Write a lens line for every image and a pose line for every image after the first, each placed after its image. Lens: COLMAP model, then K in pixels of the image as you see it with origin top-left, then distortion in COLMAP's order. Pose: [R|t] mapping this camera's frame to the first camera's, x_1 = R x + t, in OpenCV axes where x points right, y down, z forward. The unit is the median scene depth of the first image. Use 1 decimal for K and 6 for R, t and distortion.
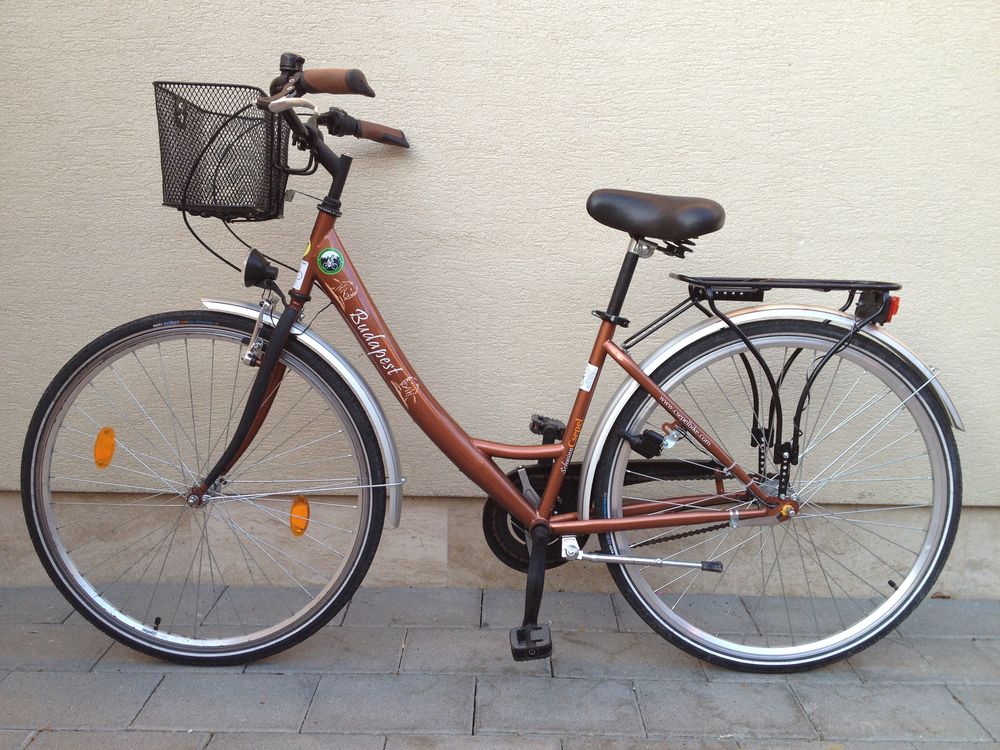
lens RADIAL K [[928.6, 0, 484.5], [0, 928.6, 381.4], [0, 0, 1]] dist [-0.004895, 0.000000]
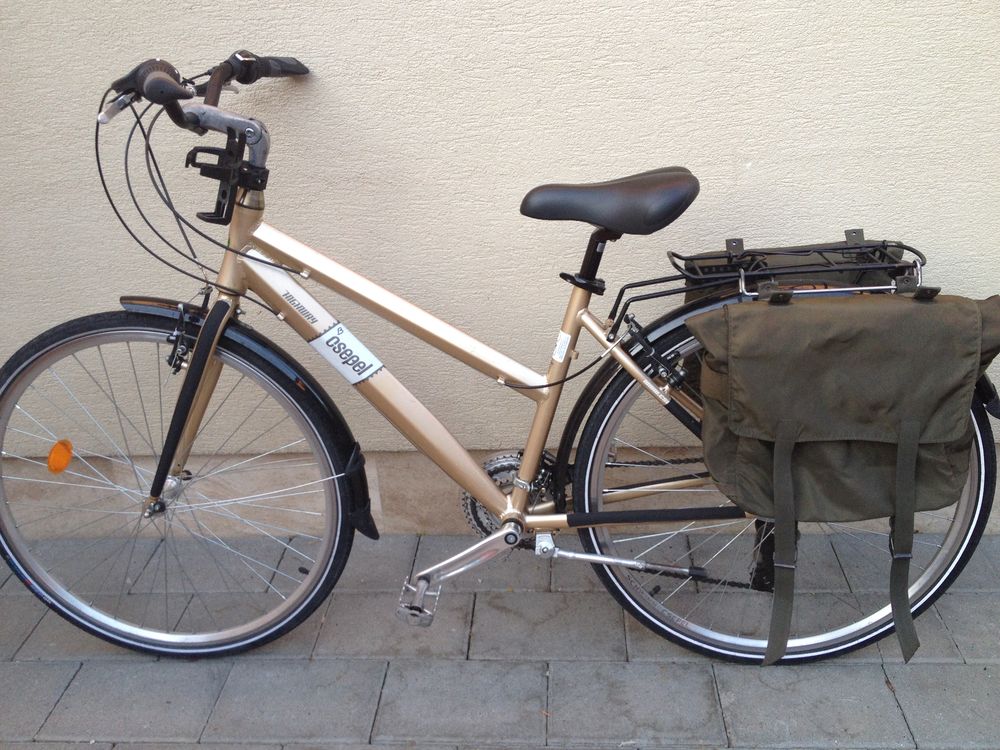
lens RADIAL K [[928.6, 0, 489.6], [0, 928.6, 381.0], [0, 0, 1]] dist [-0.004895, 0.000000]
pose [[0.996432, -0.038734, -0.074982, 0.167389], [0.056154, 0.967535, 0.246418, -0.186099], [0.063002, -0.249750, 0.966259, 0.125785]]
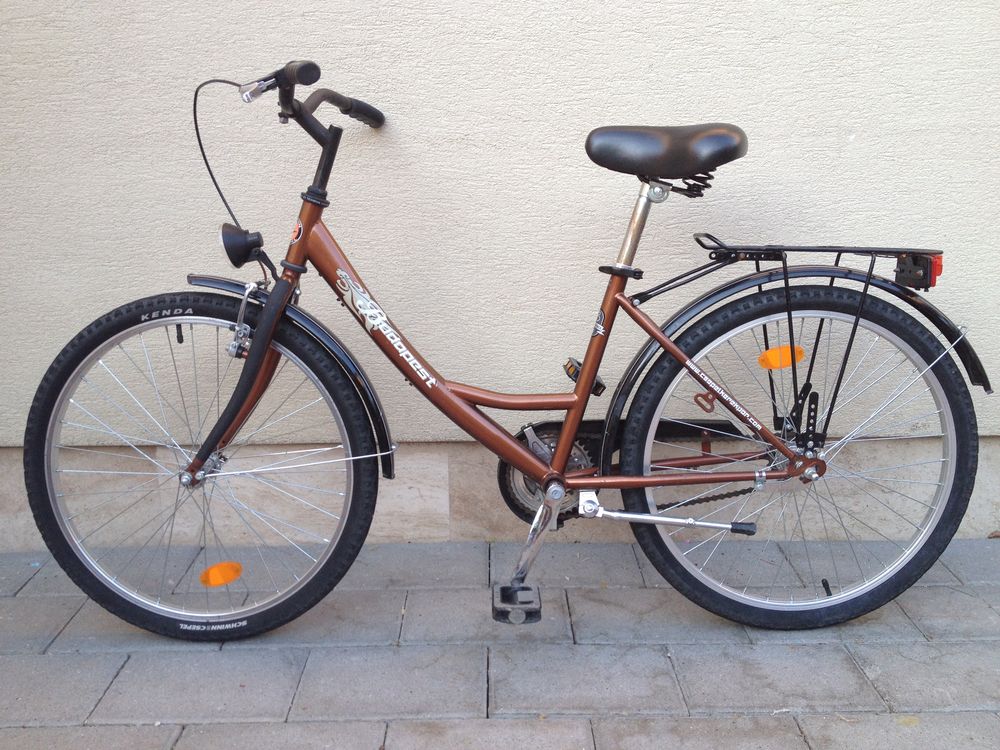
lens RADIAL K [[928.6, 0, 486.8], [0, 928.6, 383.4], [0, 0, 1]] dist [-0.004895, 0.000000]
pose [[0.999609, -0.025570, 0.011351, -0.012531], [0.024694, 0.997130, 0.071568, 0.008335], [-0.013148, -0.071260, 0.997371, 0.135071]]
